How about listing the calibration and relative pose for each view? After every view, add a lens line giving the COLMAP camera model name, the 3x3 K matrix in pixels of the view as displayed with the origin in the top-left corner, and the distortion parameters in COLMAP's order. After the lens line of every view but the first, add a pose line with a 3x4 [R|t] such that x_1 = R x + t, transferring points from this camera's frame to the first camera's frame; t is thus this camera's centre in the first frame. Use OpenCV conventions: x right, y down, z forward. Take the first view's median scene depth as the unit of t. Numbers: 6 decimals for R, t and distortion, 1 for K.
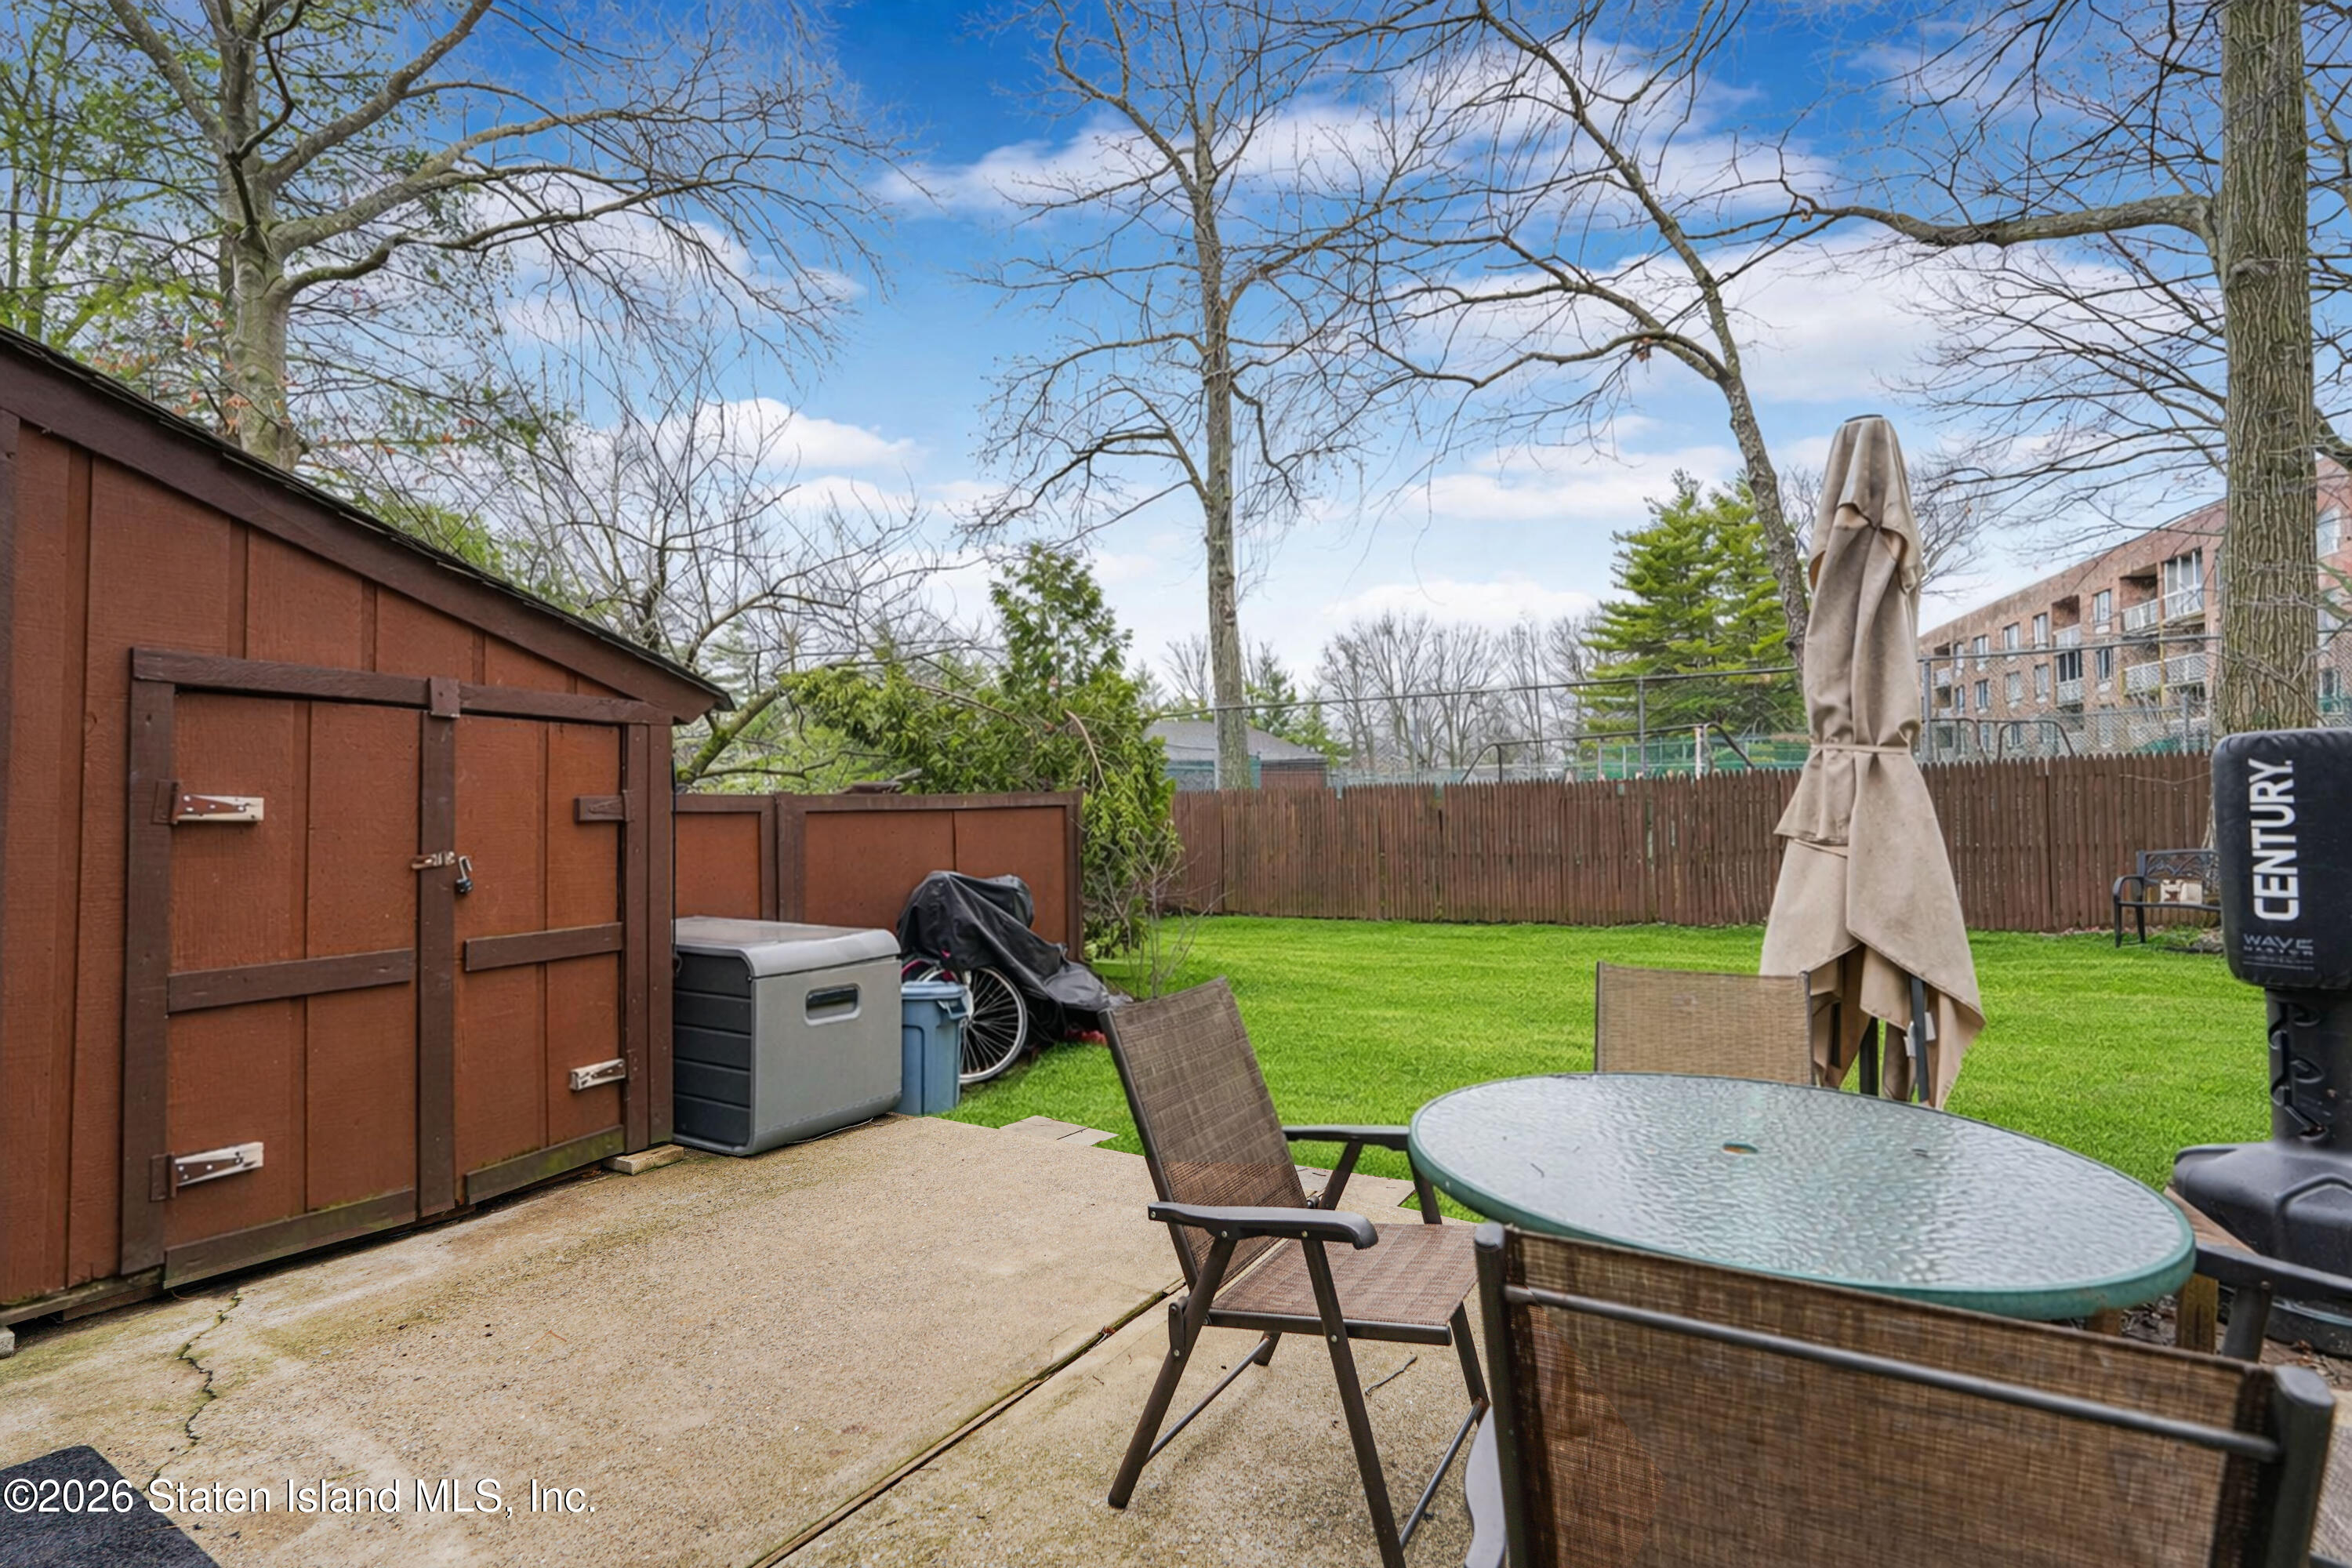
lens RADIAL K [[1047.3, 0, 1189.3], [0, 1047.3, 785.9], [0, 0, 1]] dist [-0.014637, 0.008446]
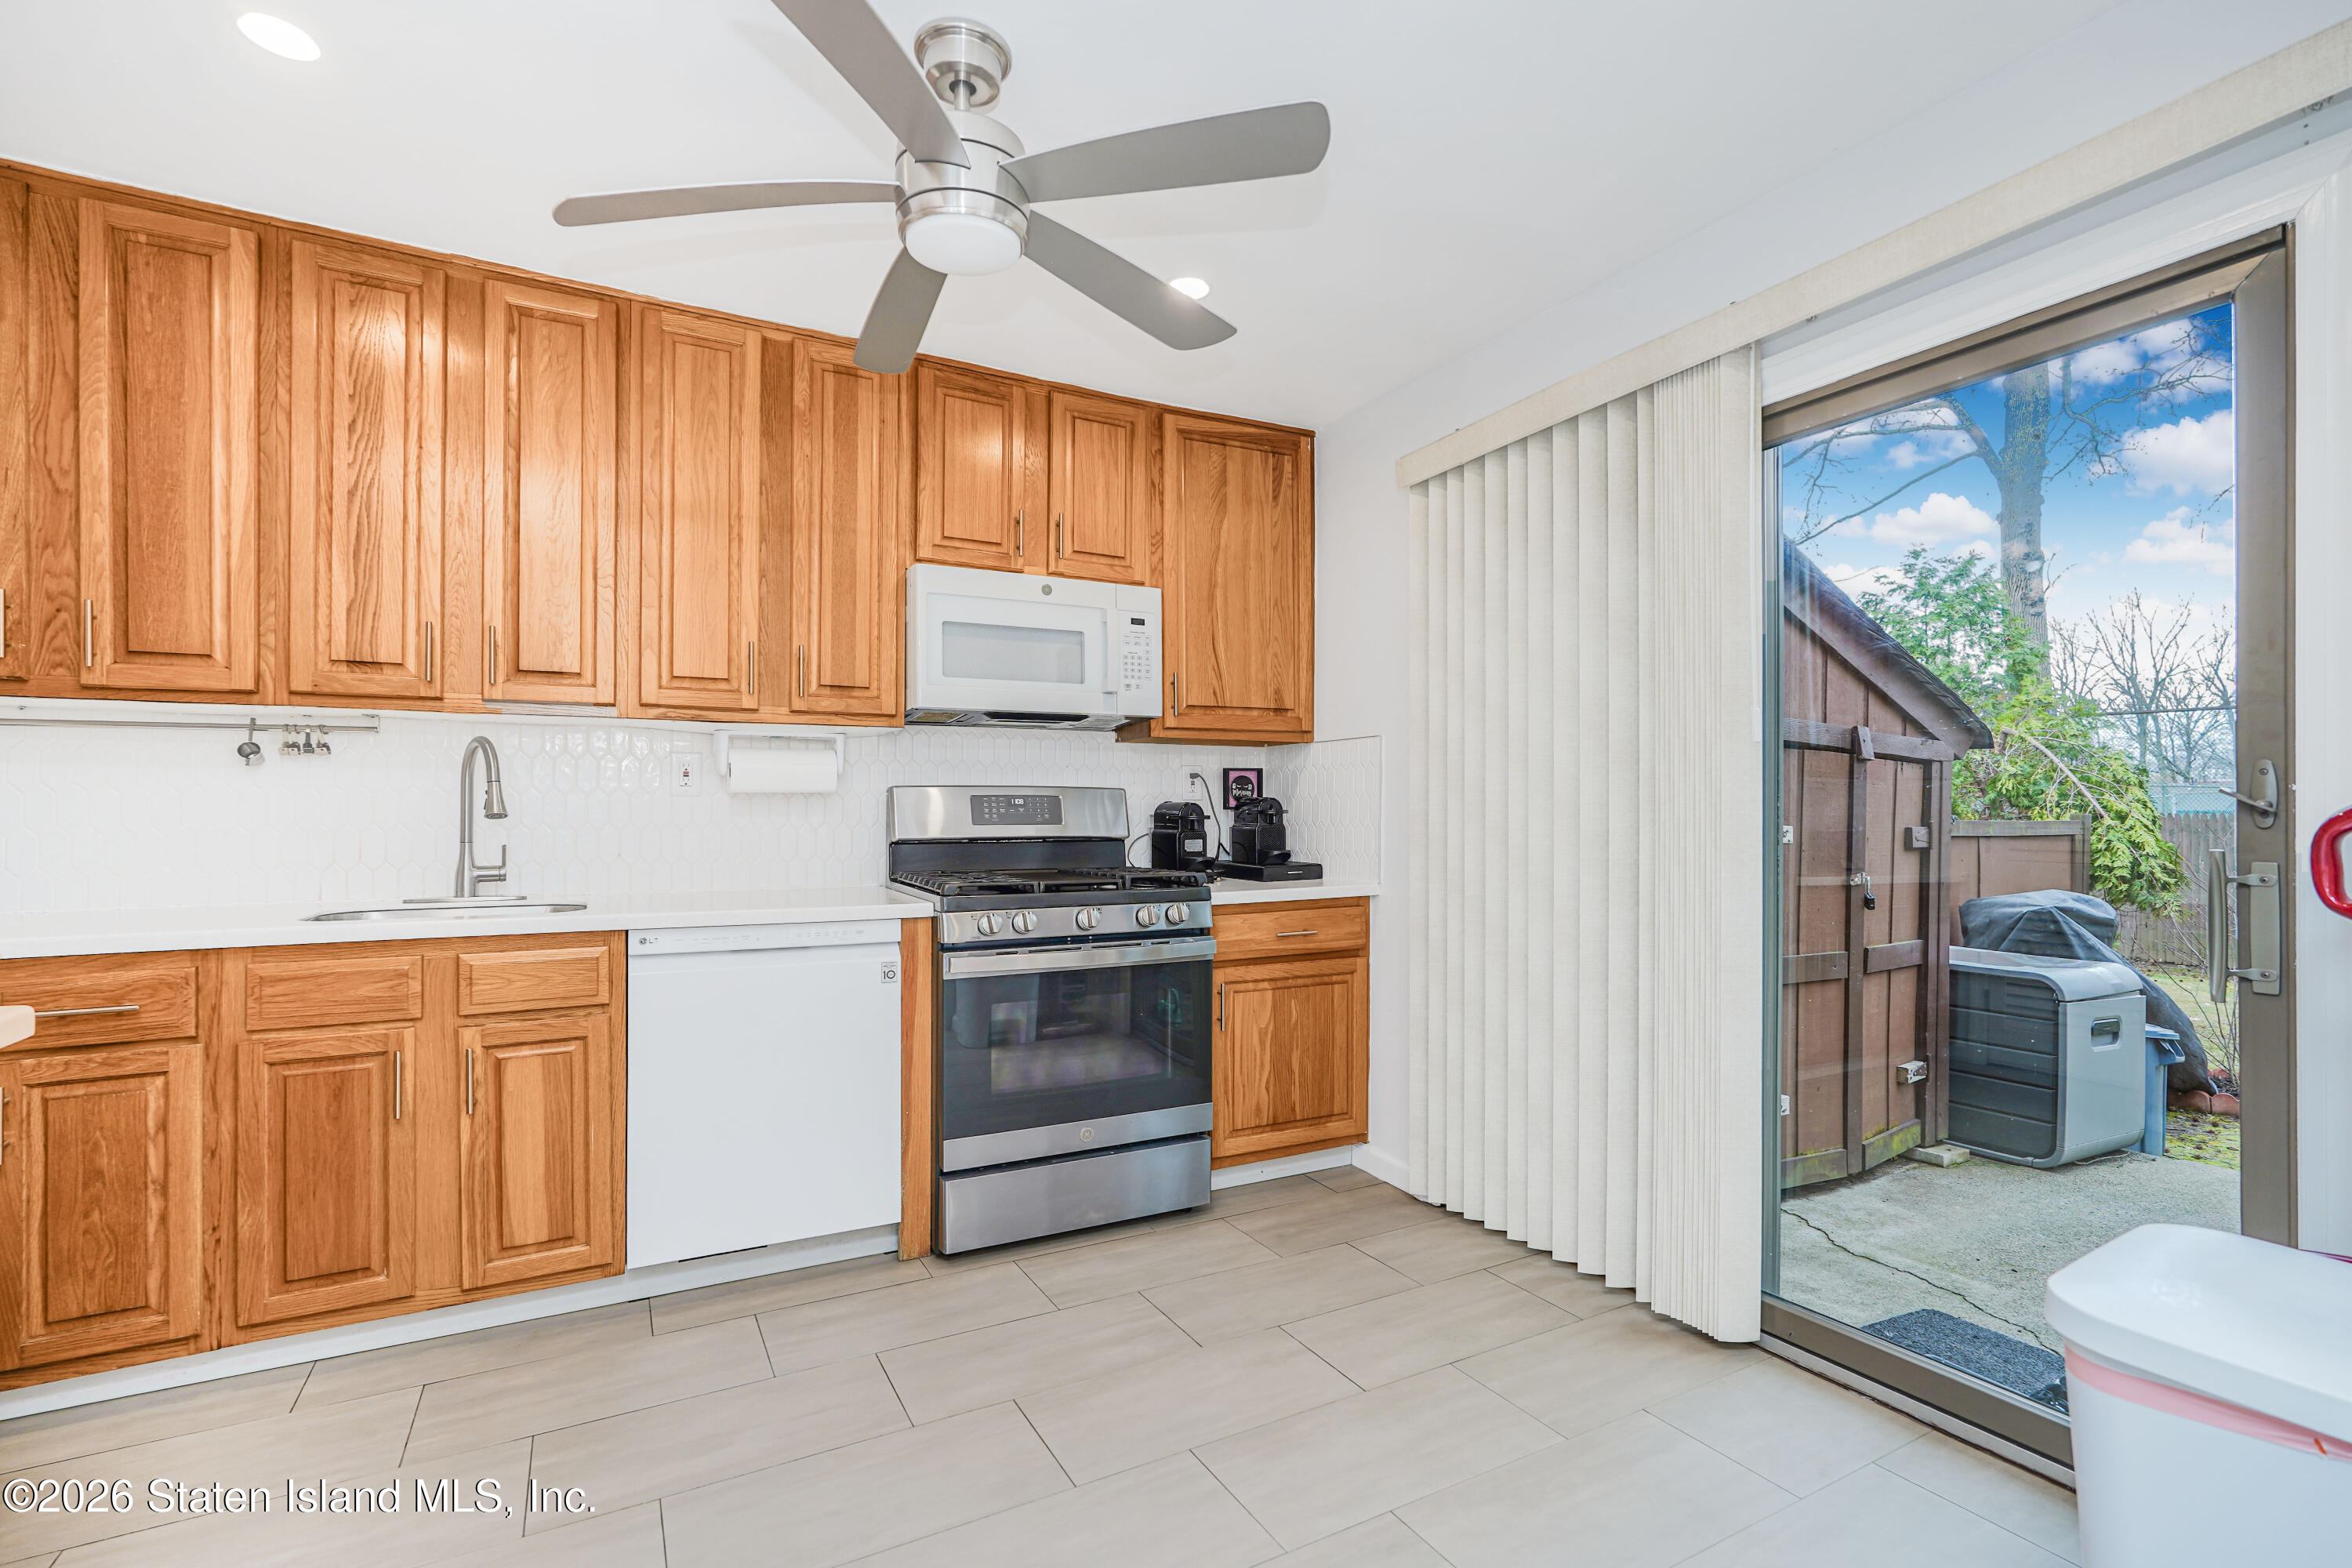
lens RADIAL K [[1047.3, 0, 1176.6], [0, 1047.3, 799.0], [0, 0, 1]] dist [-0.014637, 0.008446]
pose [[0.864783, 0.021295, -0.501693, -0.687437], [-0.017877, 0.999773, 0.011622, -0.017944], [0.501827, -0.001081, 0.864967, -0.369867]]
